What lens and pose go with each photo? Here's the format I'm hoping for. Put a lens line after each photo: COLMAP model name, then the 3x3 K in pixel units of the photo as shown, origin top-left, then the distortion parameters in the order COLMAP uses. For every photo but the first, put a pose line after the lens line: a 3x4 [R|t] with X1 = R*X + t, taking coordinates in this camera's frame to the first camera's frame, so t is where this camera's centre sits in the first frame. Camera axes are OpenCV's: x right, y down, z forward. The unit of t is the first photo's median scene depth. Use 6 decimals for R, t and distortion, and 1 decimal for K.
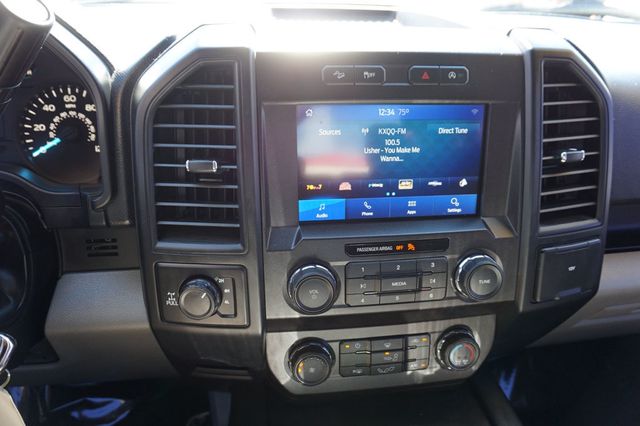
lens RADIAL K [[428.4, 0, 321.7], [0, 428.4, 213.3], [0, 0, 1]] dist [-0.029638, 0.009000]
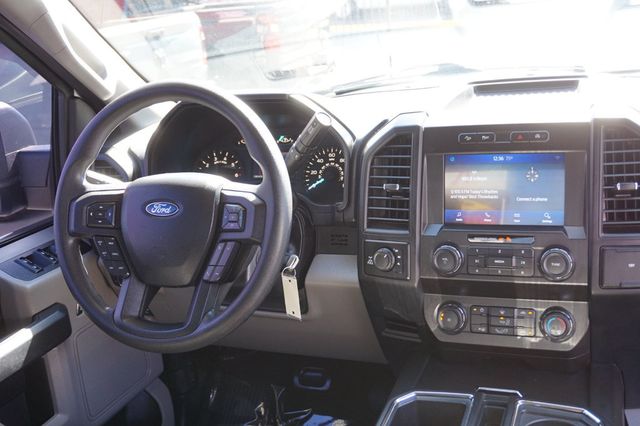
lens RADIAL K [[715.6, 0, 318.9], [0, 715.6, 214.0], [0, 0, 1]] dist [-0.242721, 0.000000]
pose [[0.864057, 0.016454, -0.503125, 0.835294], [-0.116238, 0.978977, -0.167609, 0.464351], [0.489790, 0.203306, 0.847804, -1.458745]]
